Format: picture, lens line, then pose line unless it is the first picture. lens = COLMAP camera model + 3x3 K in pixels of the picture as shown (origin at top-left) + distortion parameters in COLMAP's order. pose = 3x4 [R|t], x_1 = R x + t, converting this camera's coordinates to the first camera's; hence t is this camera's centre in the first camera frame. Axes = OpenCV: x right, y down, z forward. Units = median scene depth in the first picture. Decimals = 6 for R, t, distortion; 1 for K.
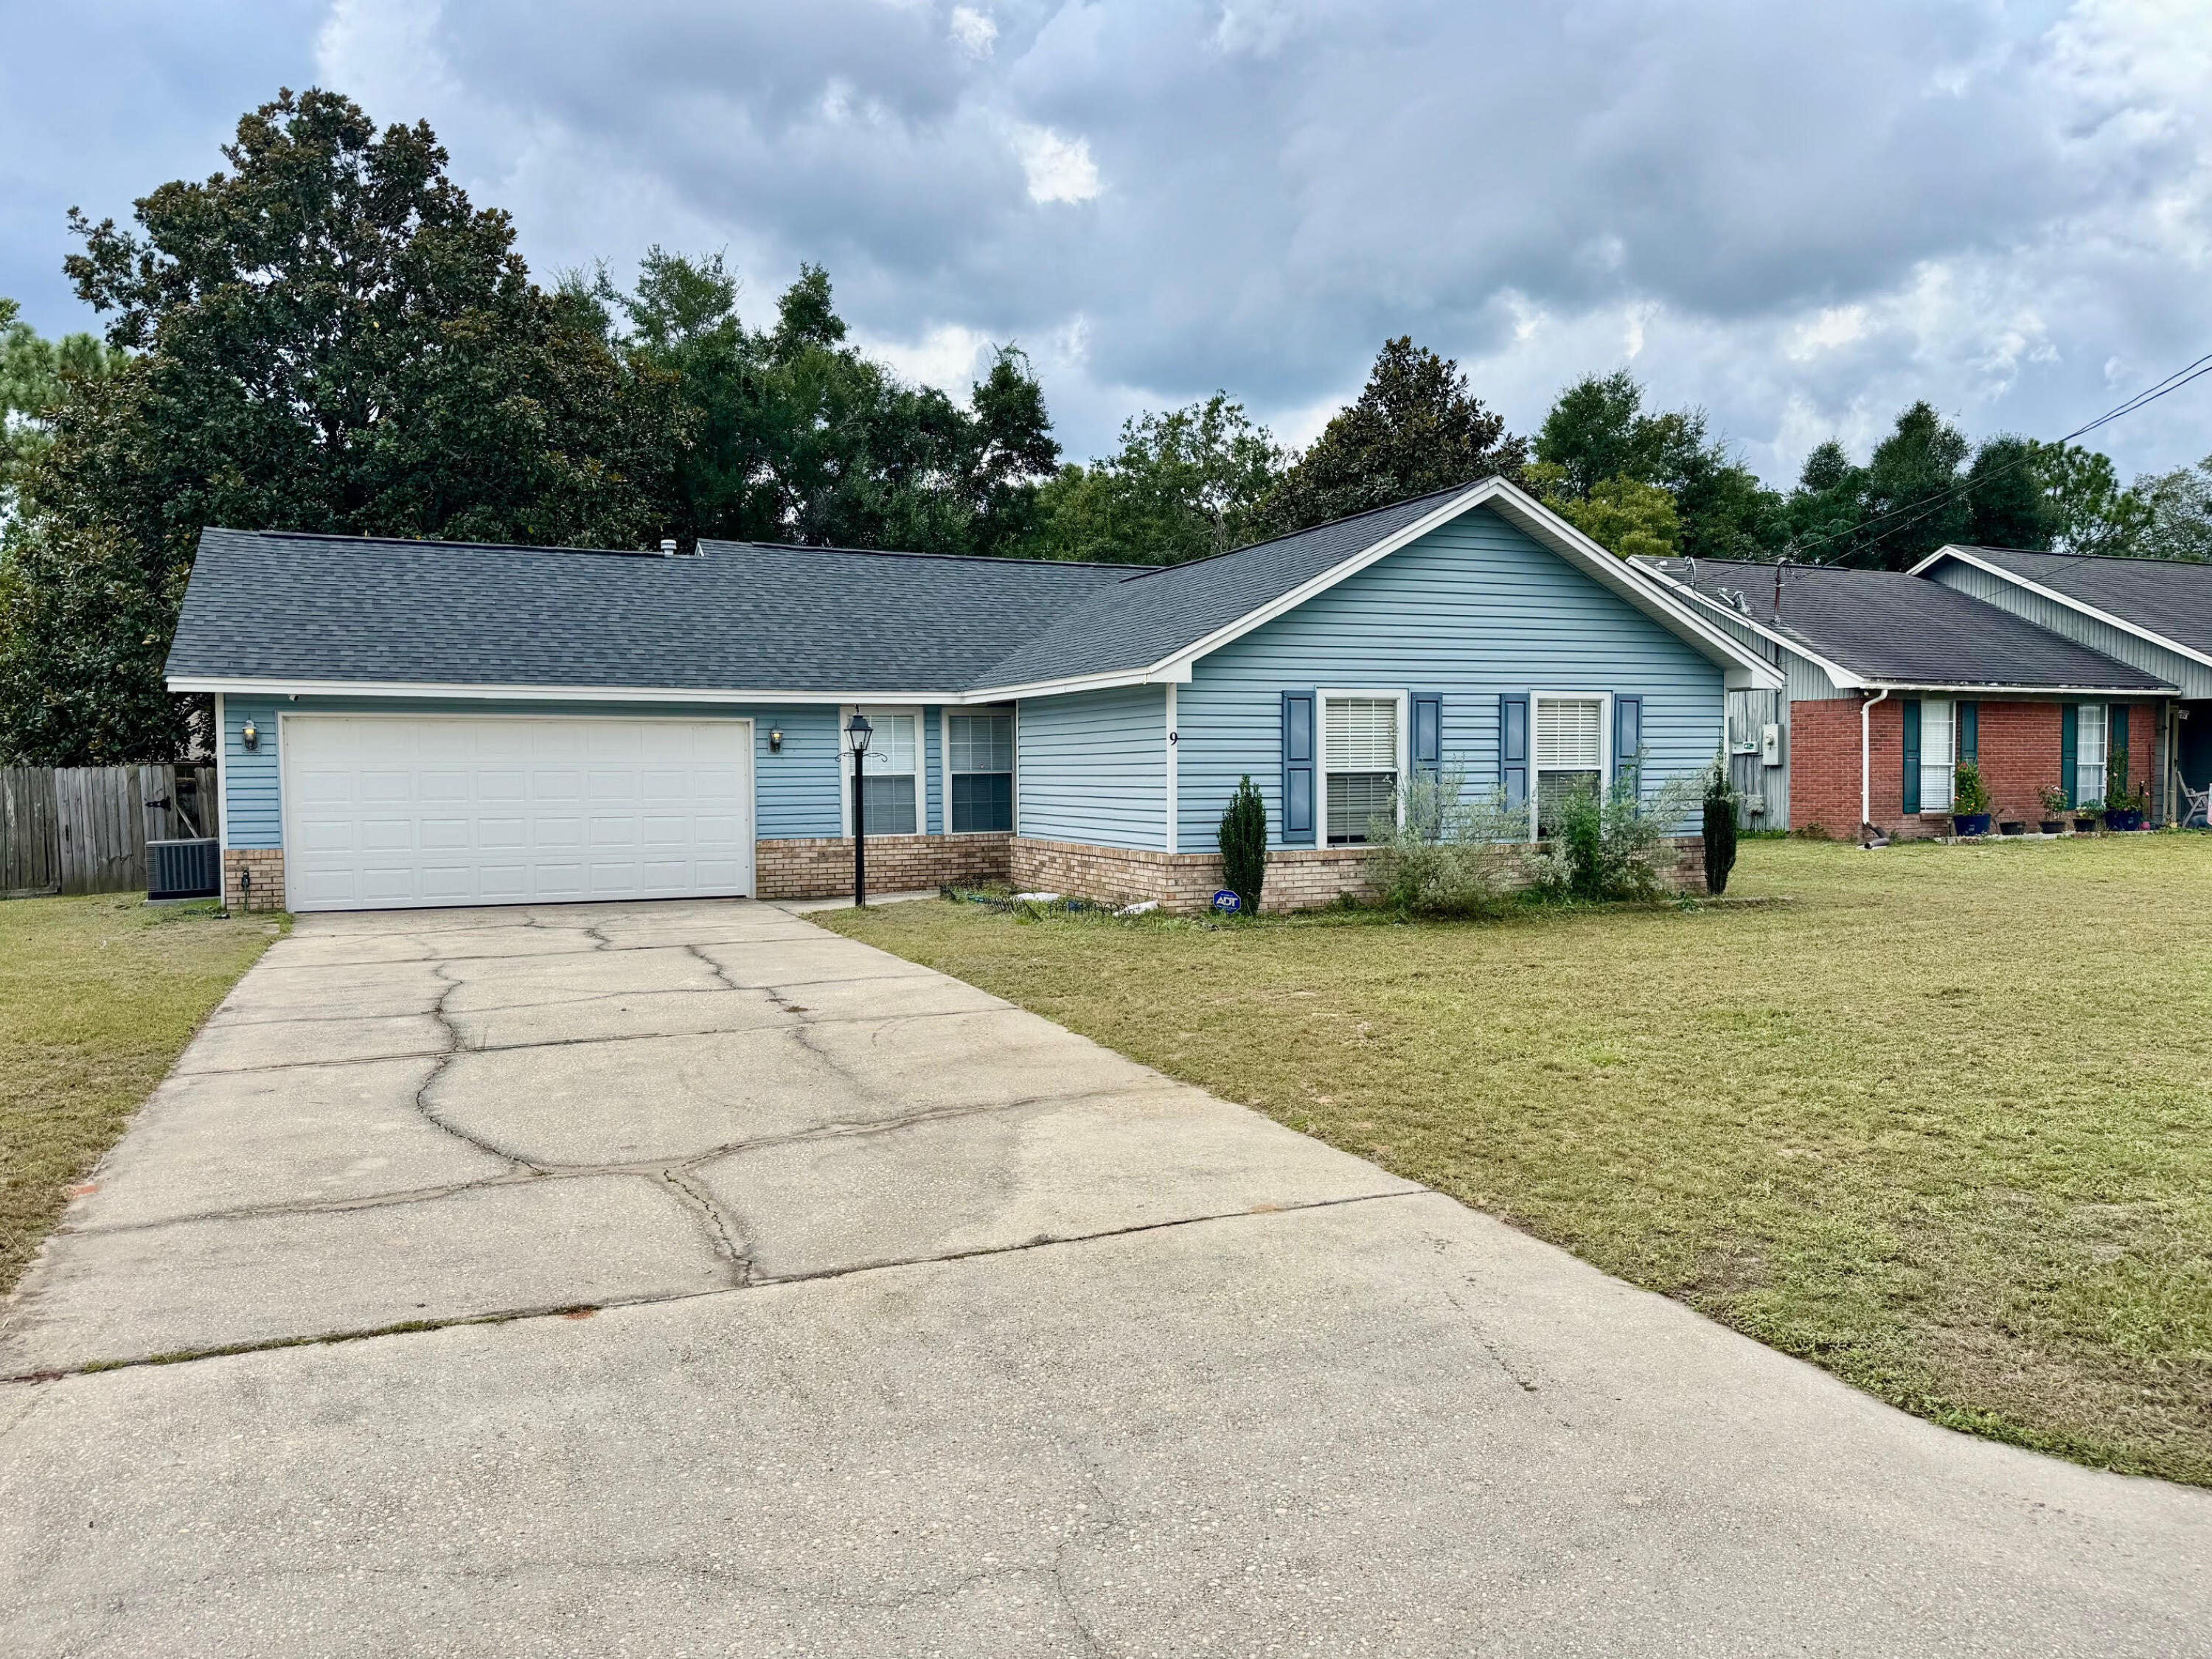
lens RADIAL K [[1600.2, 0, 1103.3], [0, 1600.2, 824.6], [0, 0, 1]] dist [0.010571, 0.003591]
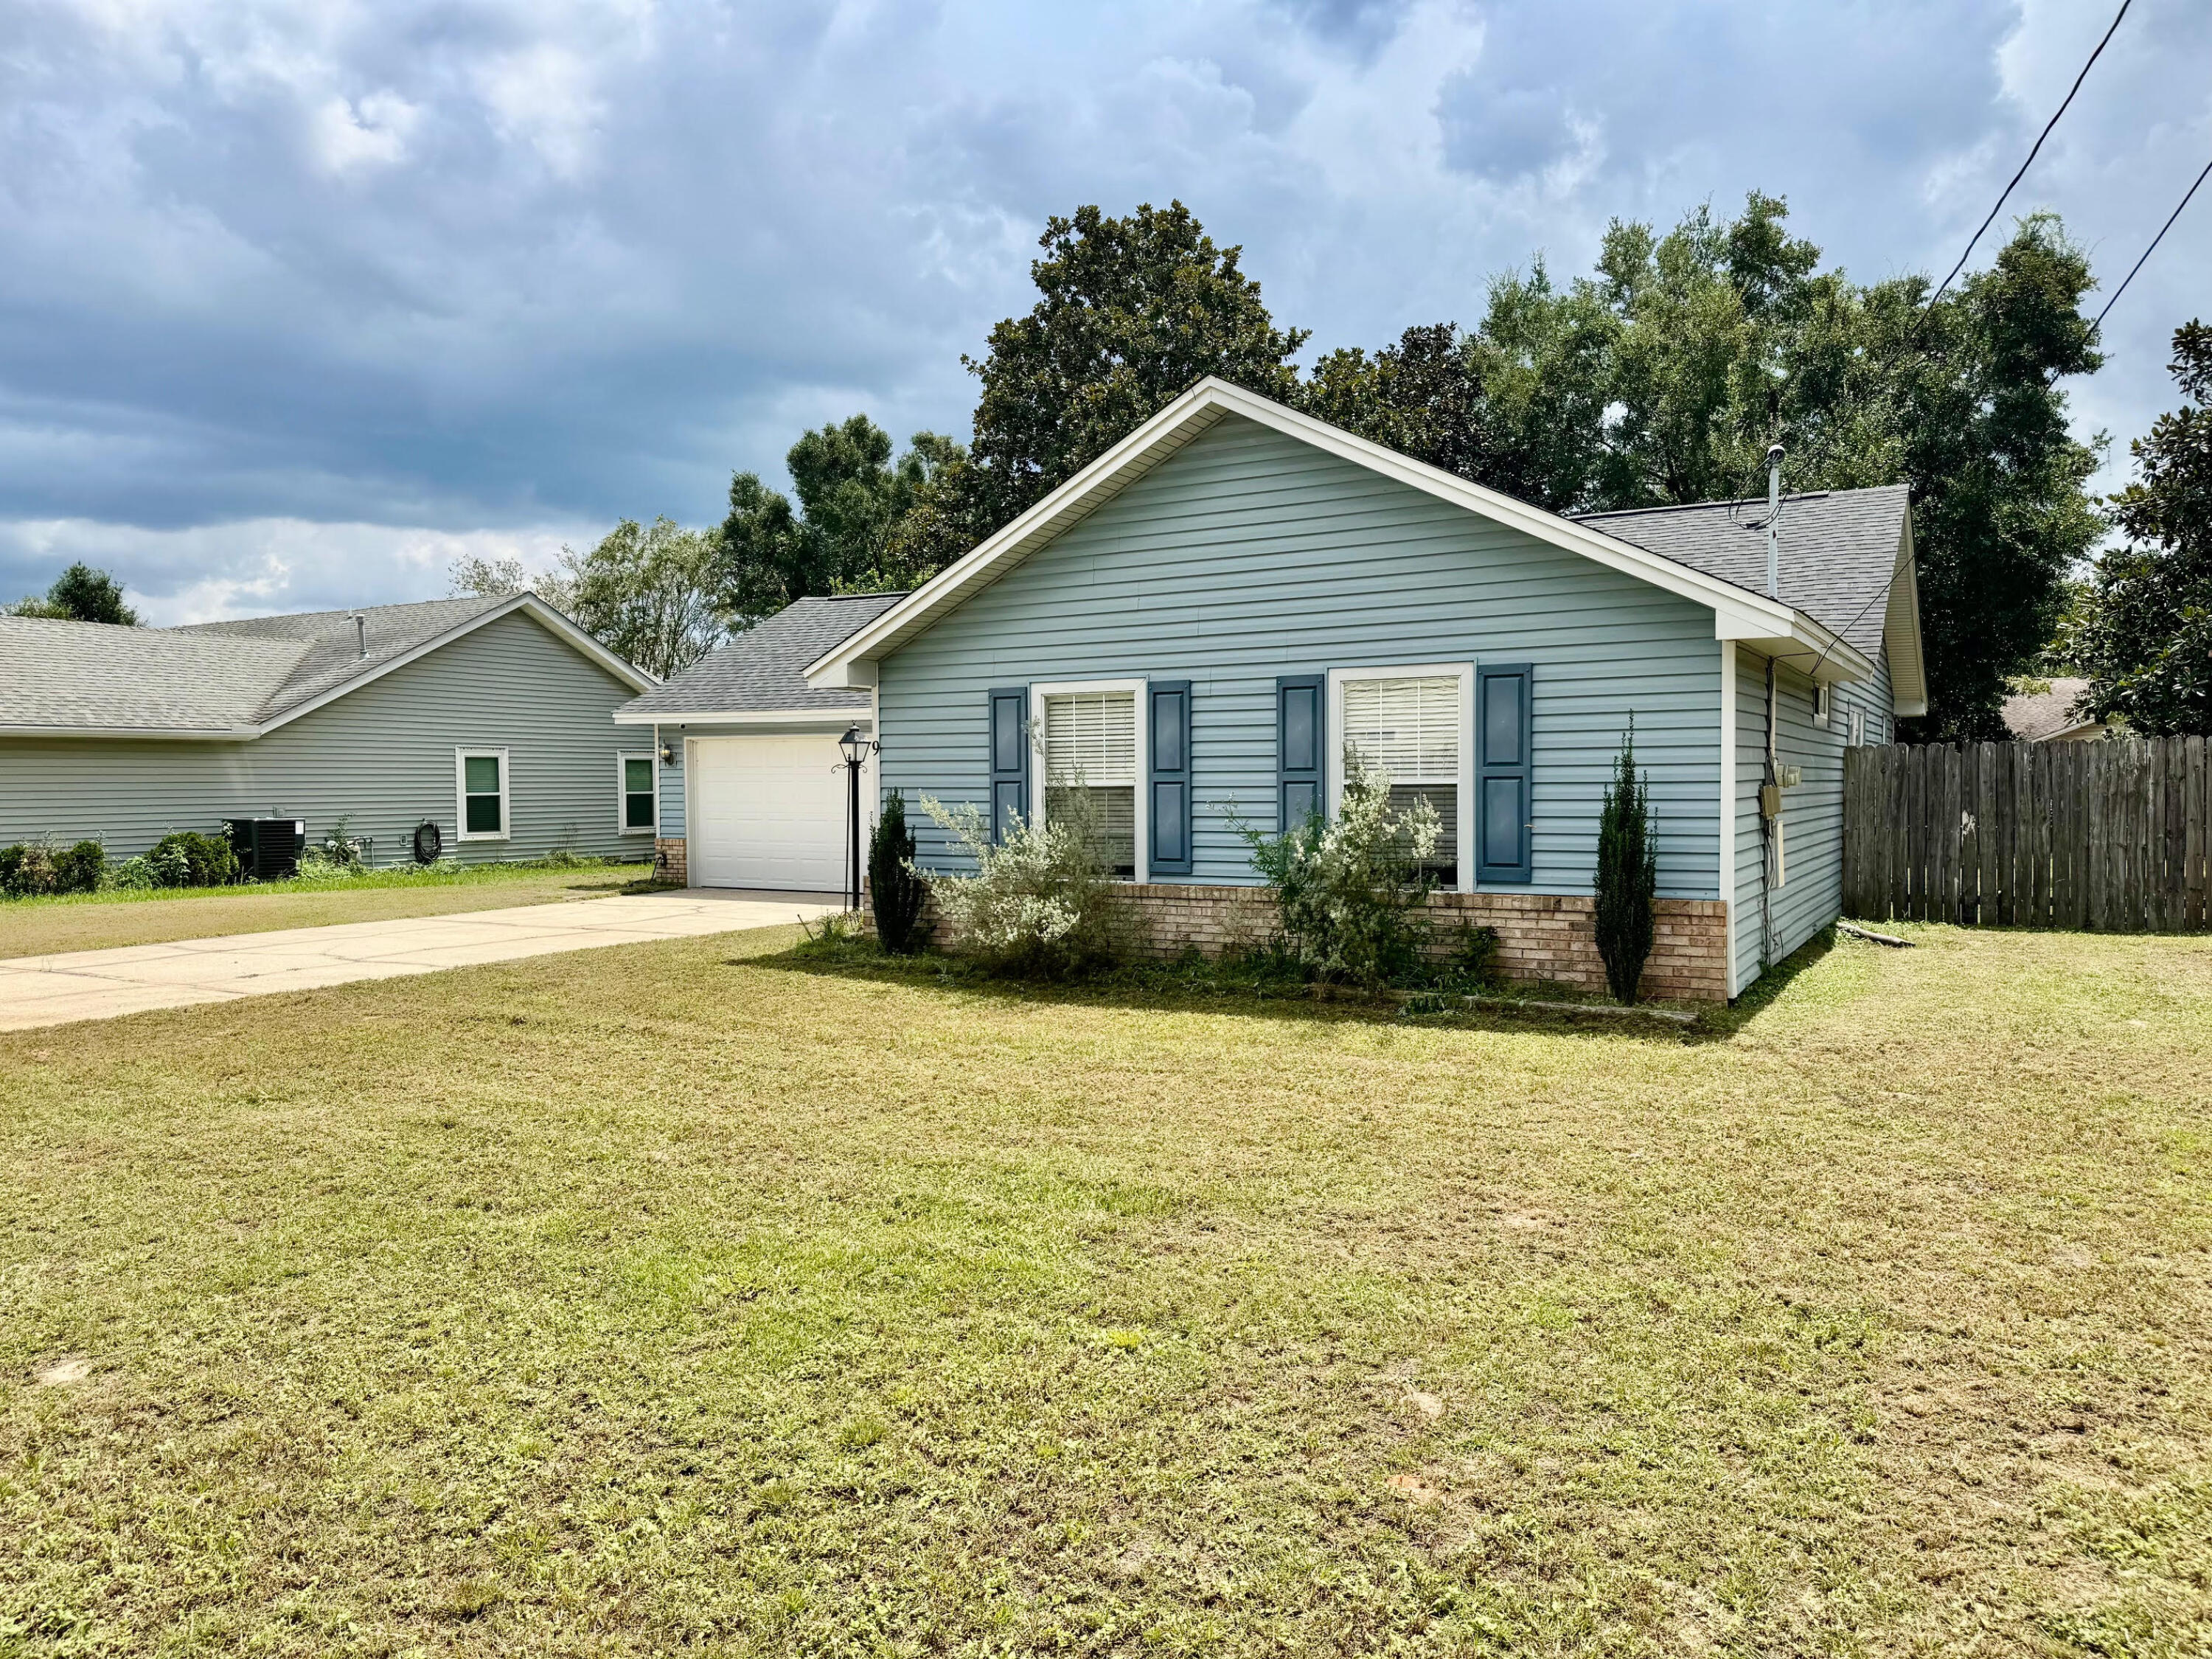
lens RADIAL K [[1600.2, 0, 1103.3], [0, 1600.2, 833.4], [0, 0, 1]] dist [0.010571, 0.003591]
pose [[0.560642, 0.030747, -0.827487, 0.815613], [-0.029550, 0.999417, 0.017114, -0.023010], [0.827531, 0.014857, 0.561223, 0.553624]]
